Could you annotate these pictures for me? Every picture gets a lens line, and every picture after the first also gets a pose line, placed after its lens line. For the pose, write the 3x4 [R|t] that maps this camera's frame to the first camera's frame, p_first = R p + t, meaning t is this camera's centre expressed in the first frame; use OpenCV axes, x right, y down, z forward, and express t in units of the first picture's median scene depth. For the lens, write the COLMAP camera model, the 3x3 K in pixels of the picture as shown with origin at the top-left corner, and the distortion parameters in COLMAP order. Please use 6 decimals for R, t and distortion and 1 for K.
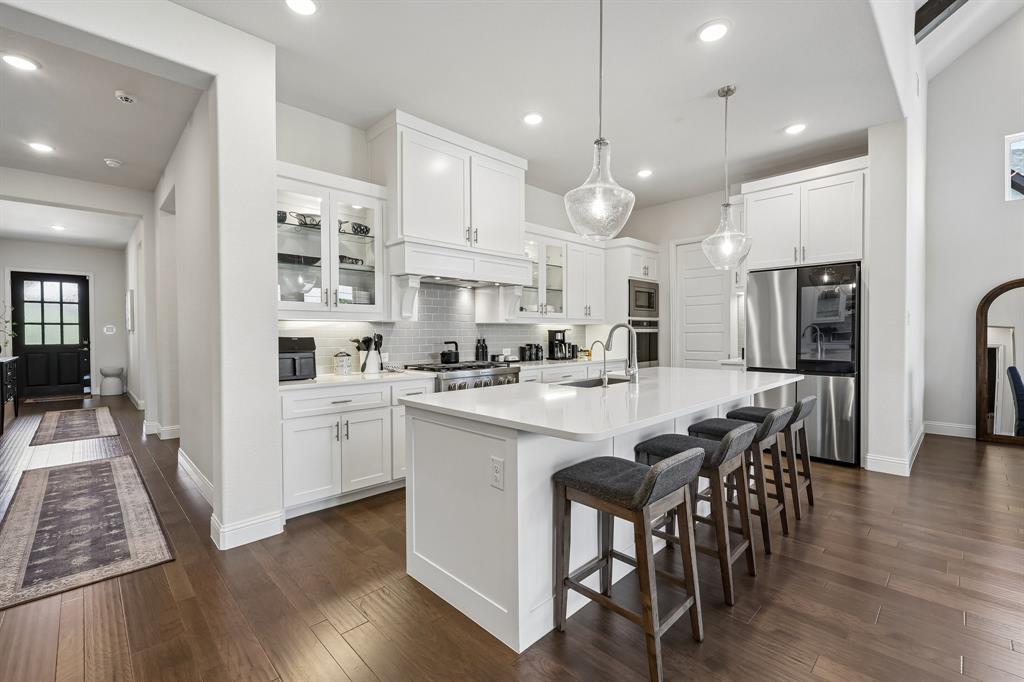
lens RADIAL K [[443.3, 0, 518.9], [0, 443.3, 339.0], [0, 0, 1]] dist [0.004961, -0.000905]
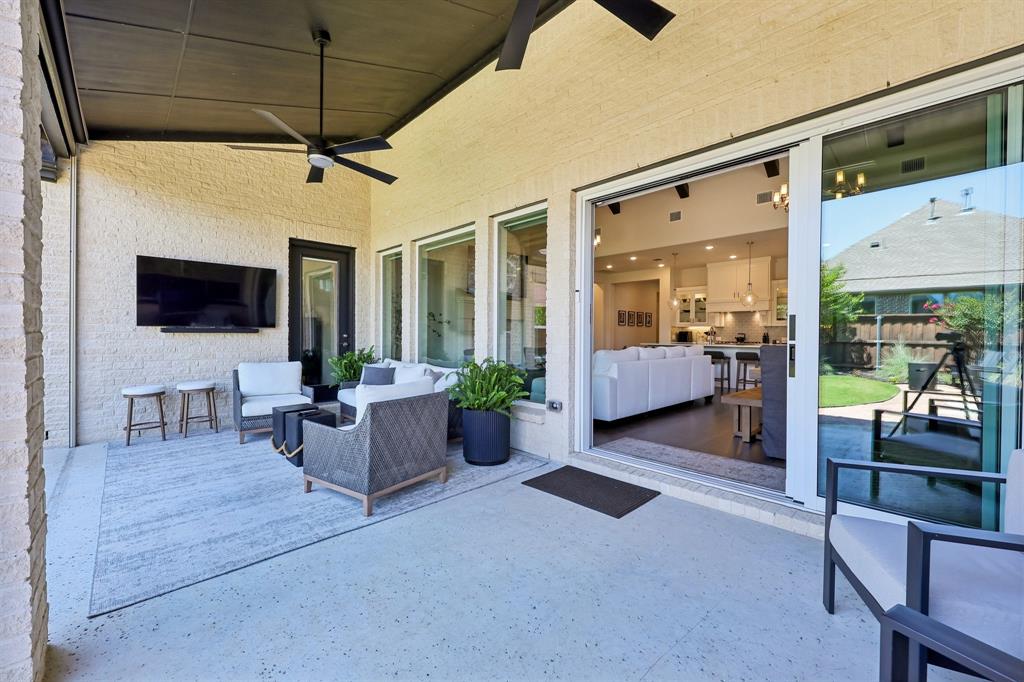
lens RADIAL K [[410.9, 0, 512.9], [0, 410.9, 338.5], [0, 0, 1]] dist [0.001634, -0.000647]
pose [[-0.014038, 0.015407, -0.999783, 1.908683], [-0.018891, 0.999699, 0.015671, 0.018482], [0.999723, 0.019107, -0.013743, -0.277473]]
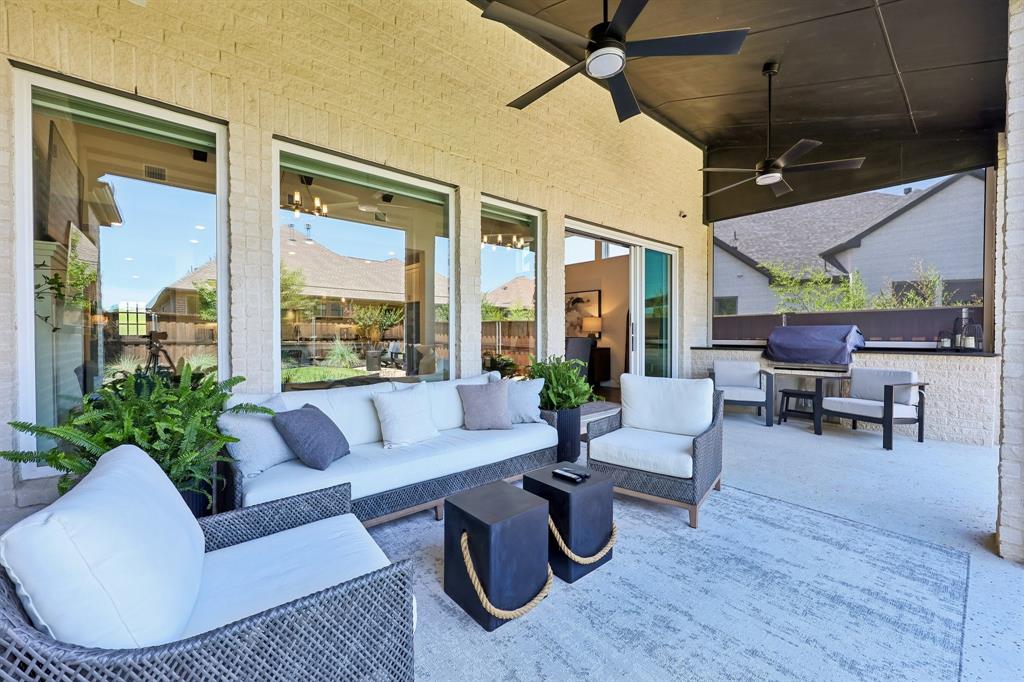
lens RADIAL K [[410.9, 0, 515.8], [0, 410.9, 339.8], [0, 0, 1]] dist [0.001634, -0.000647]
pose [[0.998531, 0.006739, -0.053757, 1.123403], [-0.006696, 0.999977, 0.000987, 0.036903], [0.053762, -0.000626, 0.998554, -1.085642]]
